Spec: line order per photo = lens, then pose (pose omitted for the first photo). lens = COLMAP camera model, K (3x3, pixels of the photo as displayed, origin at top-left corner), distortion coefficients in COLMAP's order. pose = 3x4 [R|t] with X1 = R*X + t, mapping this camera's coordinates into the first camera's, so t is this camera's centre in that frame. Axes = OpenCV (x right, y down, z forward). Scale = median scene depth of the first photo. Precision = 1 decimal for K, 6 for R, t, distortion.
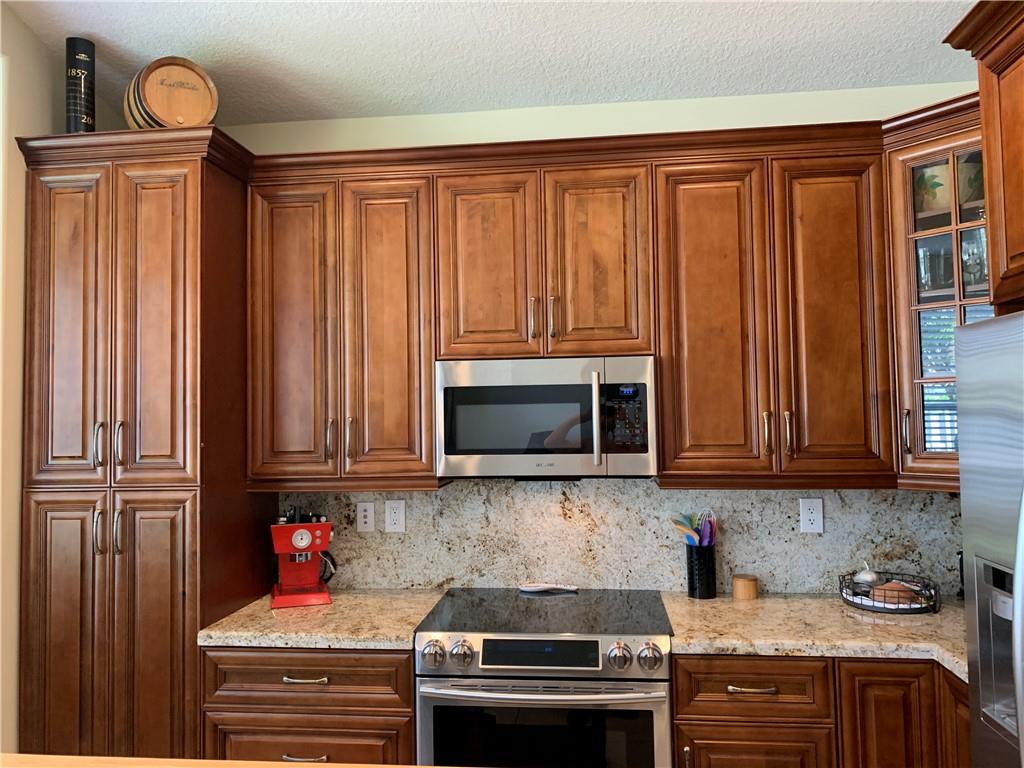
lens RADIAL K [[794.5, 0, 510.0], [0, 794.5, 373.2], [0, 0, 1]] dist [0.082508, -0.097719]
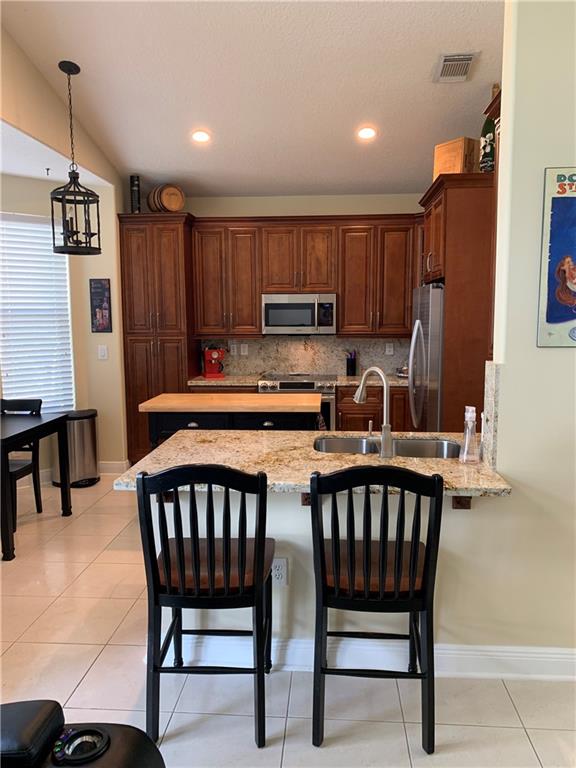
lens RADIAL K [[595.9, 0, 295.3], [0, 595.9, 379.0], [0, 0, 1]] dist [0.082508, -0.097719]
pose [[0.998665, 0.006239, 0.051281, -0.081182], [-0.014273, 0.987362, 0.157836, -0.054782], [-0.049649, -0.158357, 0.986133, -1.204311]]
